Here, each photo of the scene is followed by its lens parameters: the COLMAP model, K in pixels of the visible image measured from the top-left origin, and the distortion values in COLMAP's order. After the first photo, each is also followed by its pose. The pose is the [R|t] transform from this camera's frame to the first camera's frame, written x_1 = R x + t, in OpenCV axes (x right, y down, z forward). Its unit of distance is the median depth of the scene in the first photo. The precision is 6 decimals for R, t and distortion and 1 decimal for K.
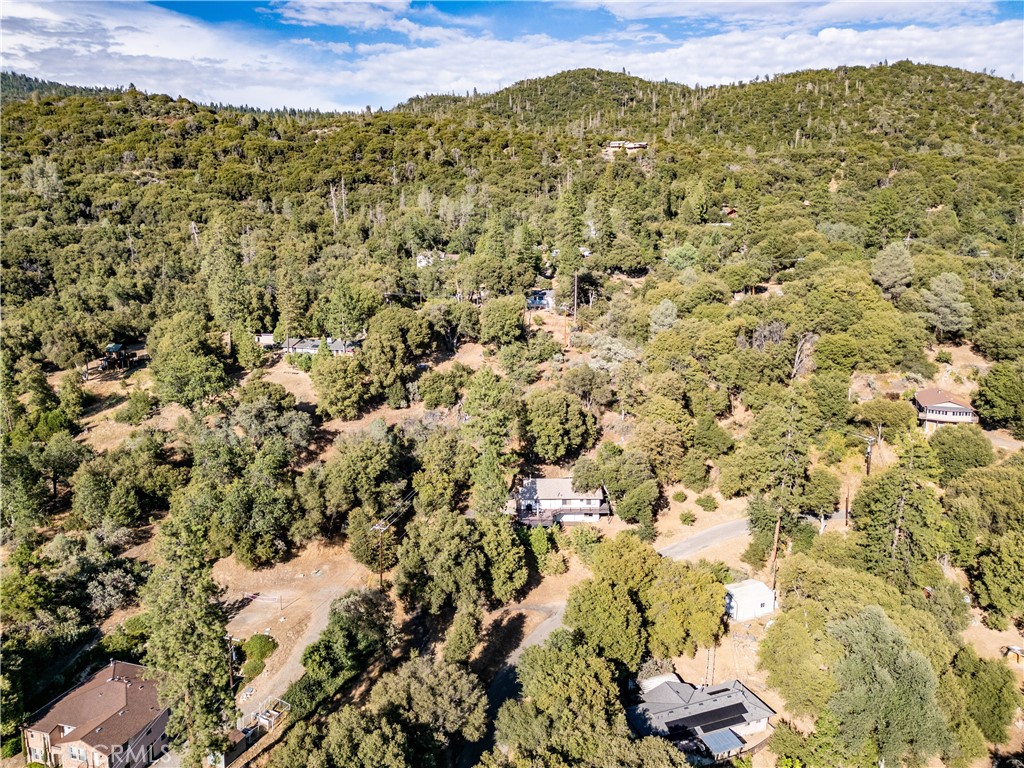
lens RADIAL K [[785.7, 0, 537.1], [0, 785.7, 358.8], [0, 0, 1]] dist [0.049880, -0.061507]
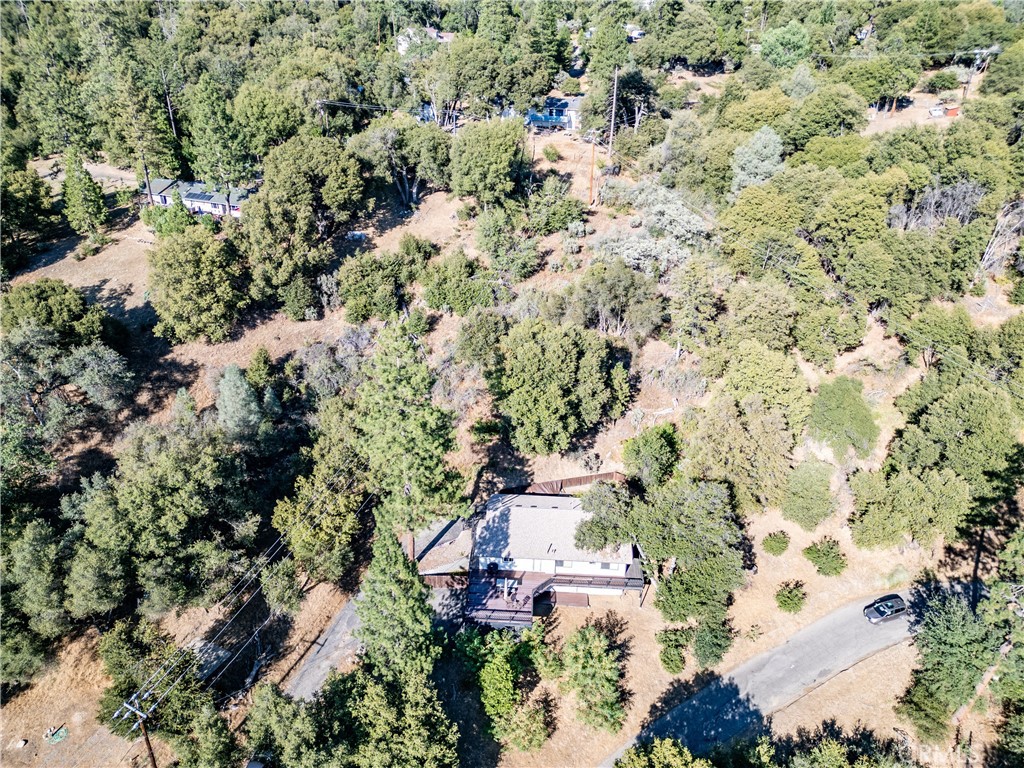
lens RADIAL K [[785.7, 0, 513.2], [0, 785.7, 403.9], [0, 0, 1]] dist [0.049880, -0.061507]
pose [[0.996944, 0.045017, -0.063843, 0.023818], [-0.023289, 0.951376, 0.307151, -0.059630], [0.074566, -0.304726, 0.949517, 0.378911]]
